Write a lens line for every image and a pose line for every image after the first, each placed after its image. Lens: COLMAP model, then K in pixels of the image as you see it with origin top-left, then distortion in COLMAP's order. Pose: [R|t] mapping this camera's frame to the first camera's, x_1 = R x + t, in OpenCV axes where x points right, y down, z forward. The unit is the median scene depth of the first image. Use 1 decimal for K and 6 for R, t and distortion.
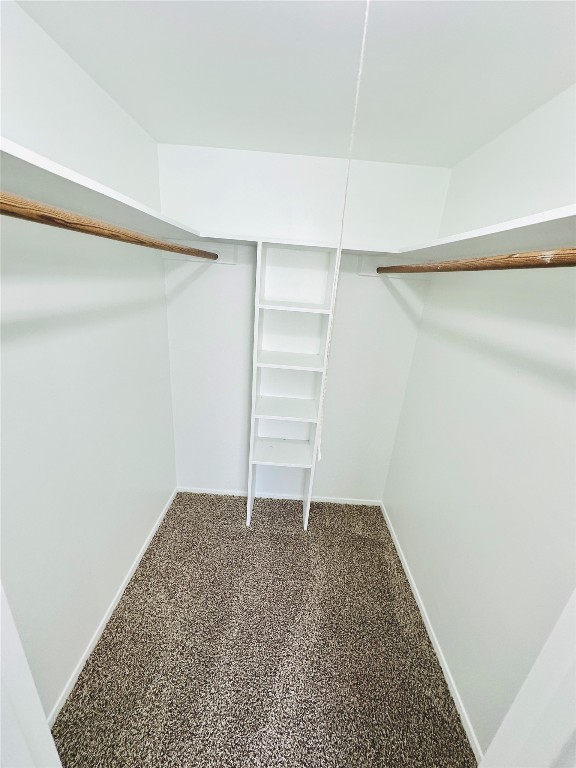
lens RADIAL K [[307.1, 0, 287.5], [0, 307.1, 385.4], [0, 0, 1]] dist [0.003686, 0.000759]
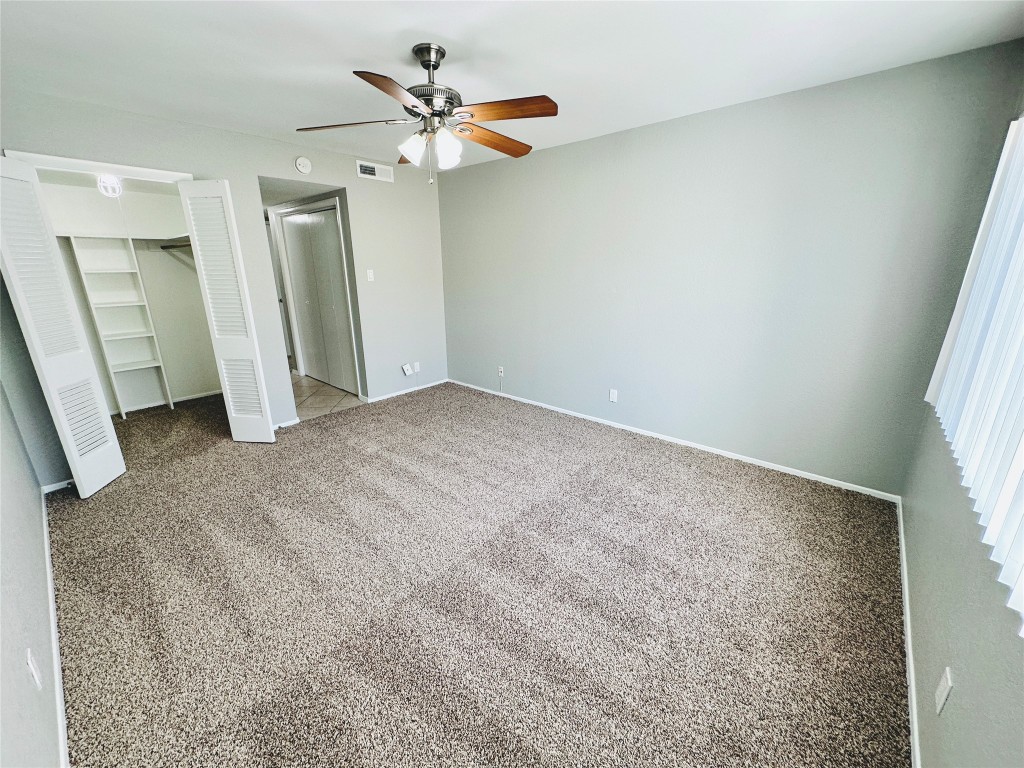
lens RADIAL K [[409.5, 0, 514.6], [0, 409.5, 382.8], [0, 0, 1]] dist [0.003686, 0.000759]
pose [[0.648331, -0.287341, 0.705055, -0.342640], [0.299972, 0.947546, 0.110329, 0.847338], [-0.699774, 0.139967, 0.700518, -2.348831]]
